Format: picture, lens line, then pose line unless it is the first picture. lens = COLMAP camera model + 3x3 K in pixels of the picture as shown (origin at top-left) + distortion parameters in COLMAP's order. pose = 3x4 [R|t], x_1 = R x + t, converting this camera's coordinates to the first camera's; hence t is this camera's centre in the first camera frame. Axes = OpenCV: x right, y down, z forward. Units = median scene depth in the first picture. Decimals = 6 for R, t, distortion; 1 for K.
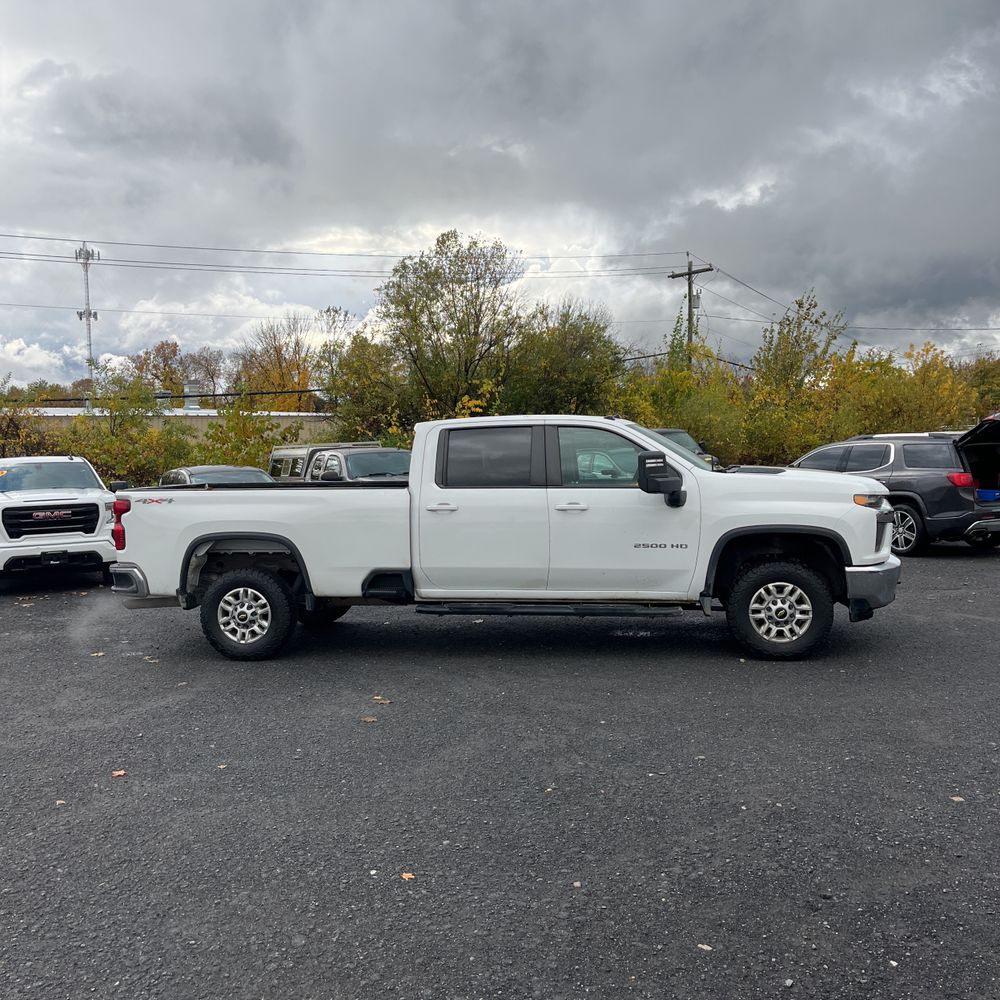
lens RADIAL K [[993.5, 0, 485.2], [0, 993.5, 503.9], [0, 0, 1]] dist [0.033060, -0.021897]
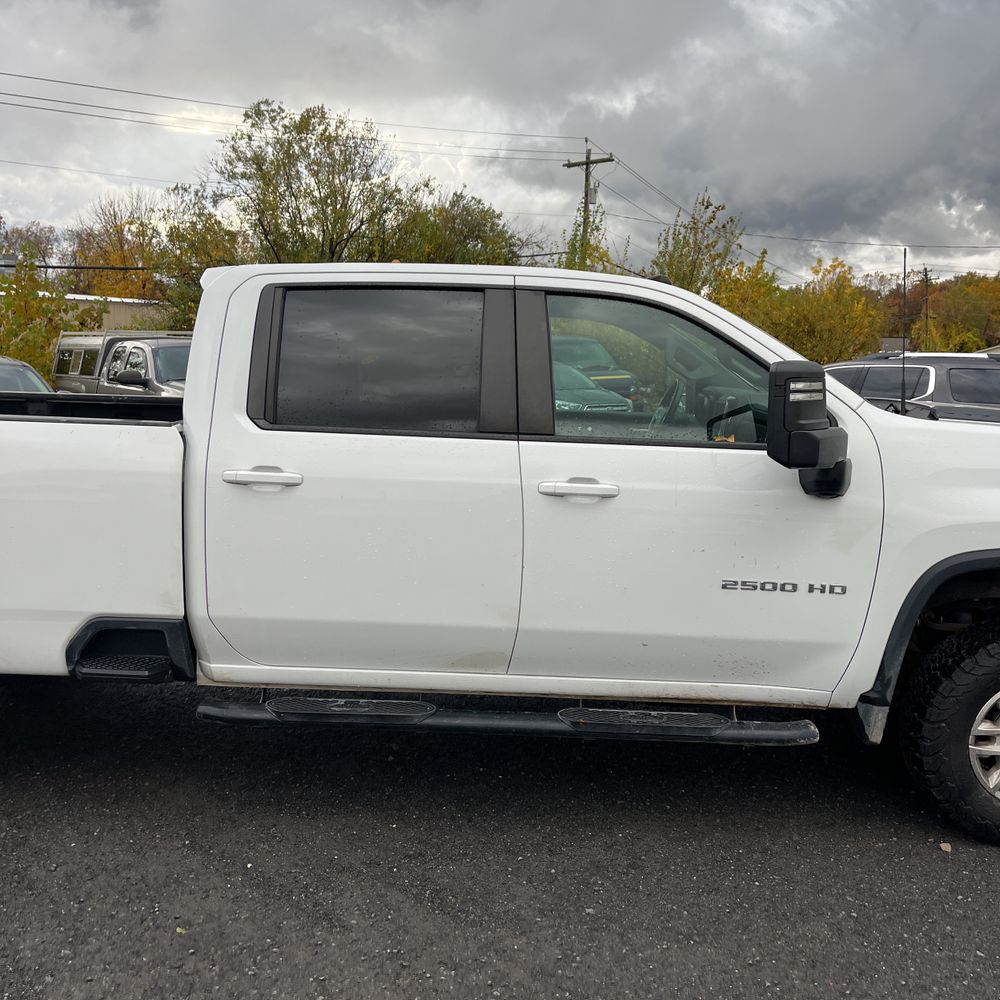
lens RADIAL K [[993.5, 0, 485.2], [0, 993.5, 503.9], [0, 0, 1]] dist [0.033060, -0.021897]
pose [[0.989925, 0.024972, 0.139372, -0.004394], [-0.037724, 0.995261, 0.089620, -0.011639], [-0.136474, -0.093975, 0.986176, 0.264927]]
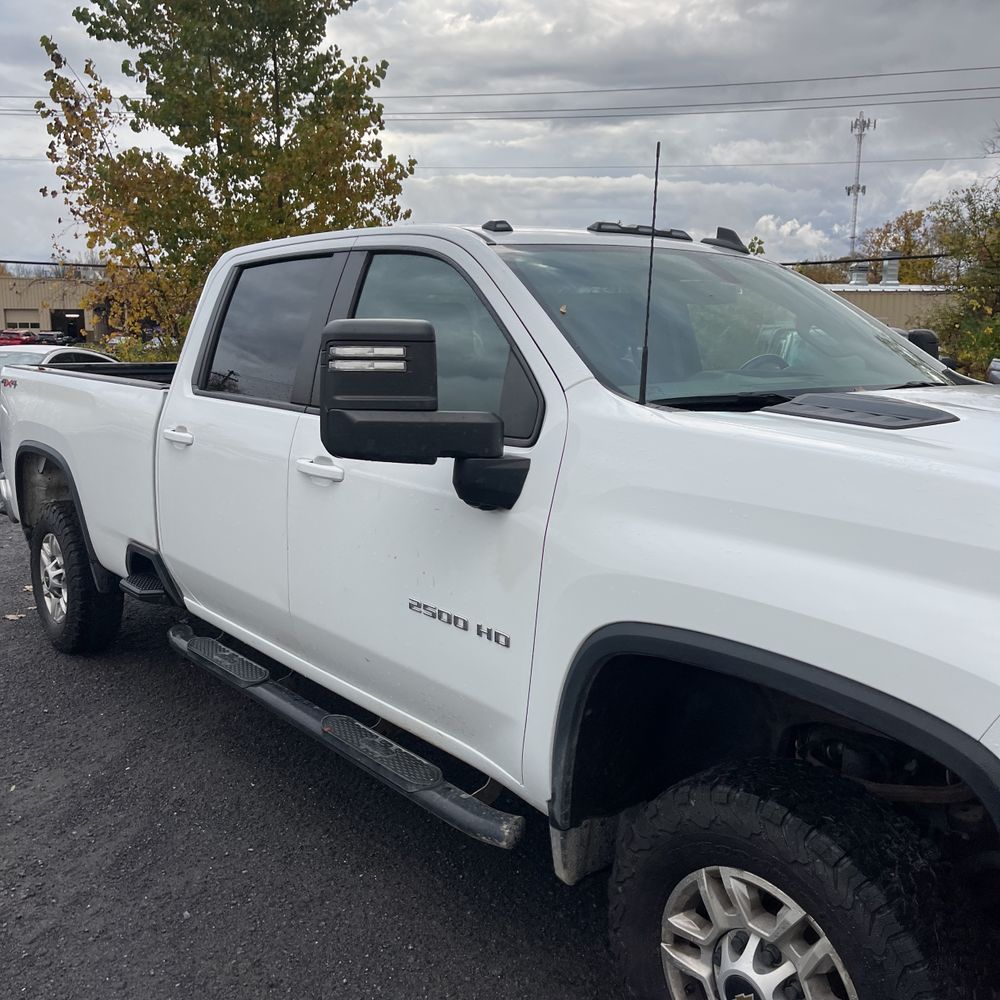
lens RADIAL K [[1012.6, 0, 502.3], [0, 1012.6, 478.3], [0, 0, 1]] dist [0.037917, 0.009875]
pose [[0.751840, 0.122908, -0.647788, 0.173361], [-0.065882, 0.991559, 0.111669, -0.018129], [0.656046, -0.041280, 0.753592, 0.337030]]
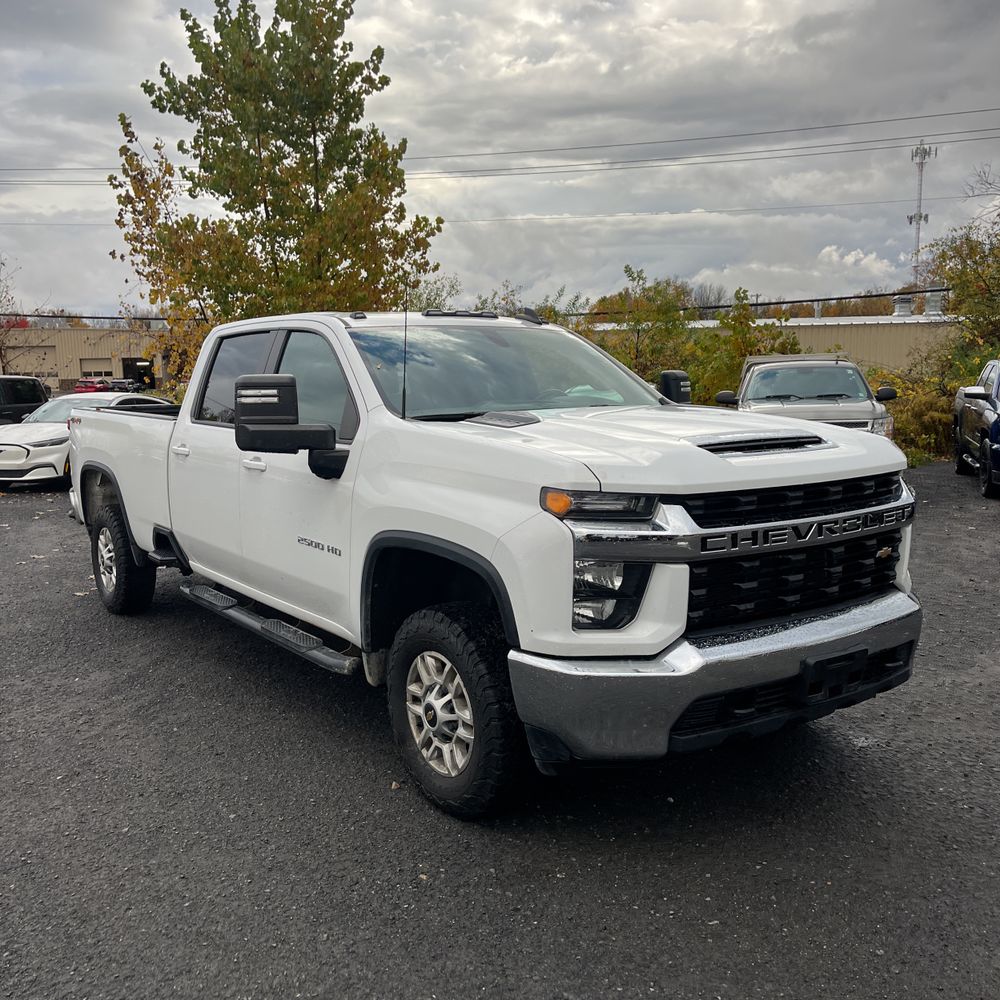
lens RADIAL K [[1010.0, 0, 500.0], [0, 1010.0, 500.0], [0, 0, 1]] dist [0.113568, -0.203171]
pose [[0.709373, 0.102878, -0.697285, 0.284575], [-0.047085, 0.993997, 0.098754, -0.019728], [0.703259, -0.037222, 0.709958, 0.293302]]
